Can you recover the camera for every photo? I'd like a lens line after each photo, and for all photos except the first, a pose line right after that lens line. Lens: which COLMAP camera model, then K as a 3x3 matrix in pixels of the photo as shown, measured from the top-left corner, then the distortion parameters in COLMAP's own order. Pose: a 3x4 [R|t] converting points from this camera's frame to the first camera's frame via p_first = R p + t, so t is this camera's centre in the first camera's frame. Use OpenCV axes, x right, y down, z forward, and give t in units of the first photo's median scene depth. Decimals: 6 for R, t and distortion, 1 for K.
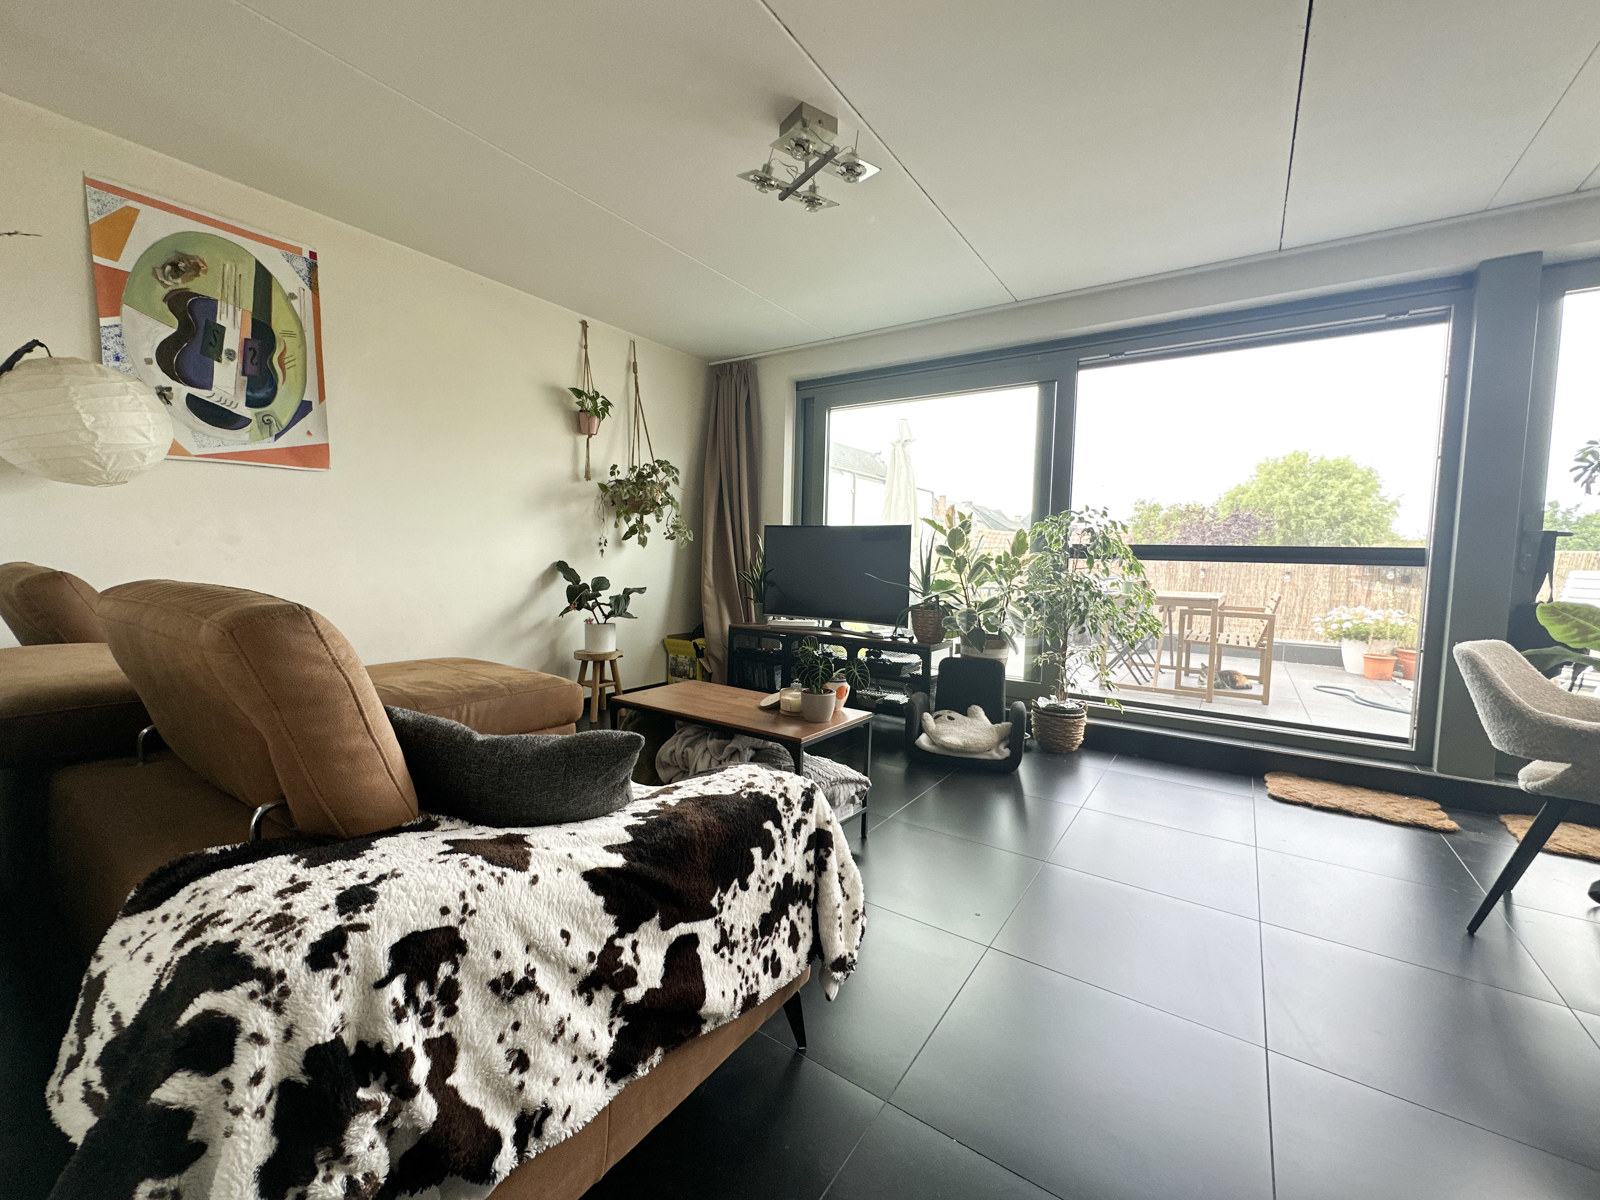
lens RADIAL K [[641.3, 0, 798.4], [0, 641.3, 597.5], [0, 0, 1]] dist [-0.000242, 0.000010]
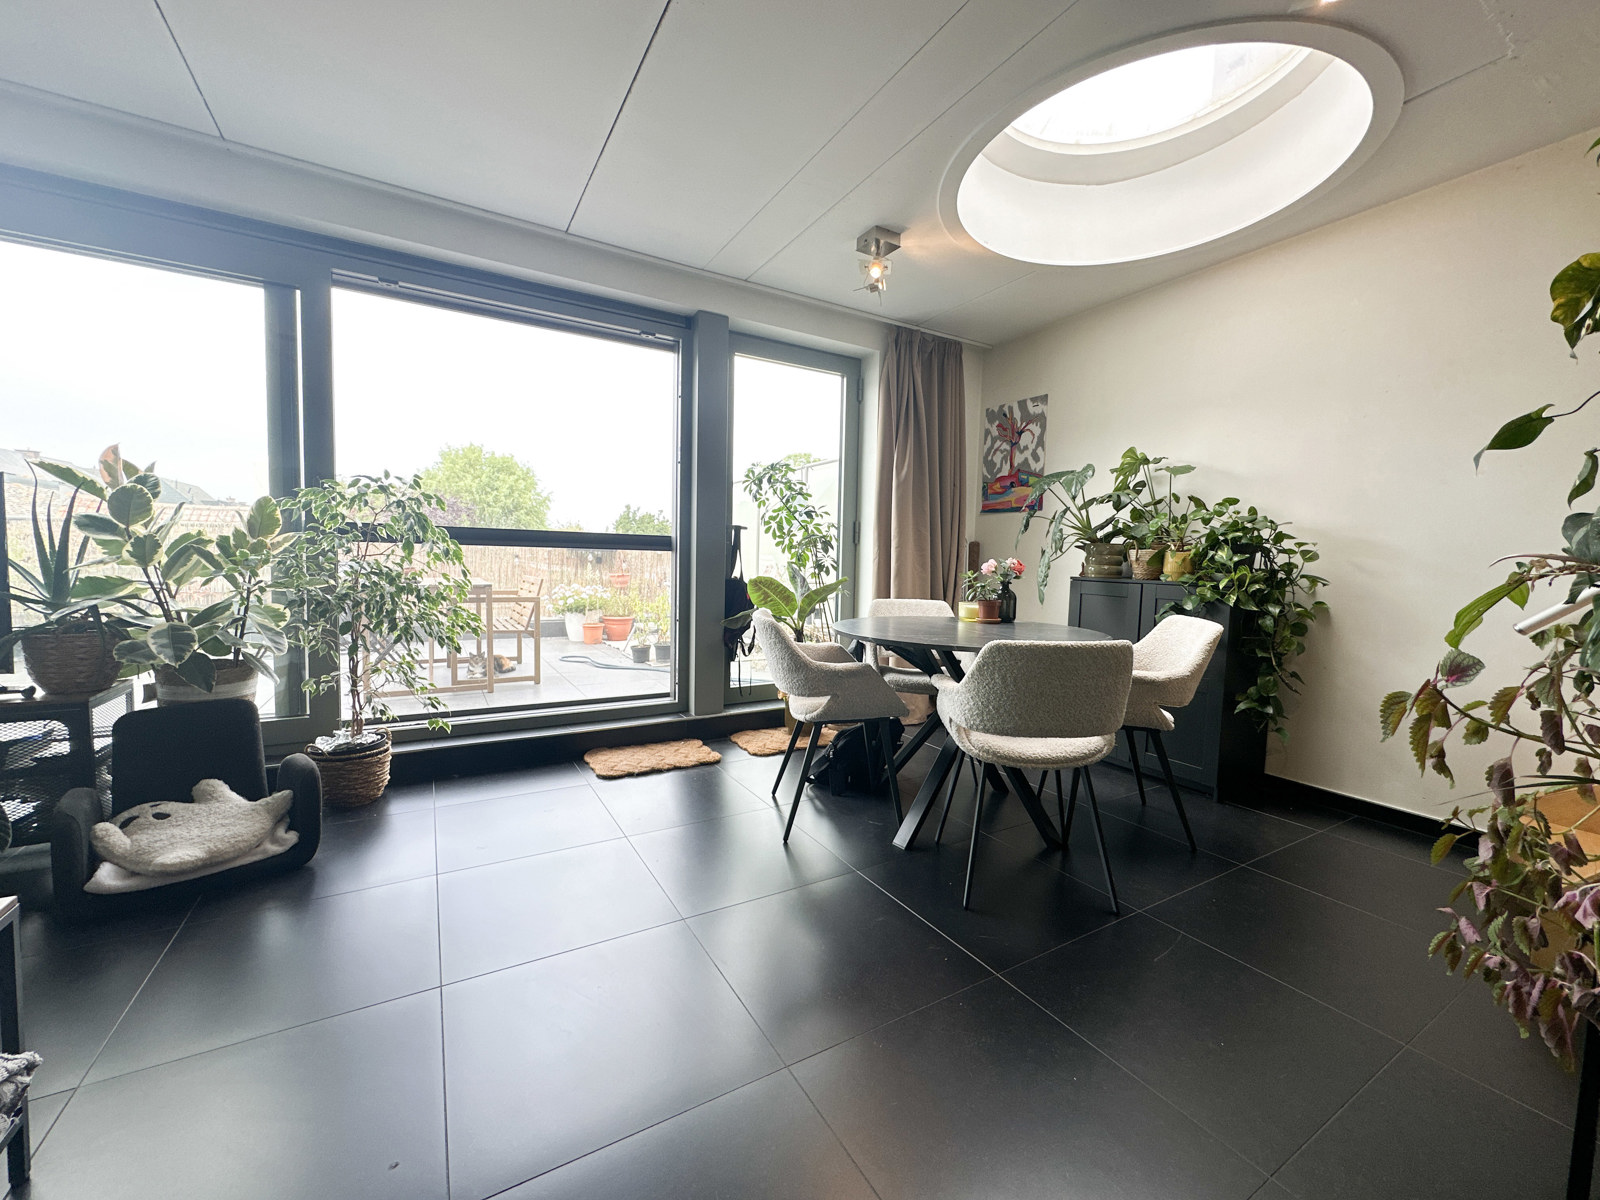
lens RADIAL K [[641.3, 0, 798.4], [0, 641.3, 597.5], [0, 0, 1]] dist [-0.000242, 0.000010]
pose [[0.426078, -0.069495, 0.902013, -0.023976], [0.045119, 0.997437, 0.055535, -0.013676], [-0.903560, 0.017036, 0.428122, 0.209373]]
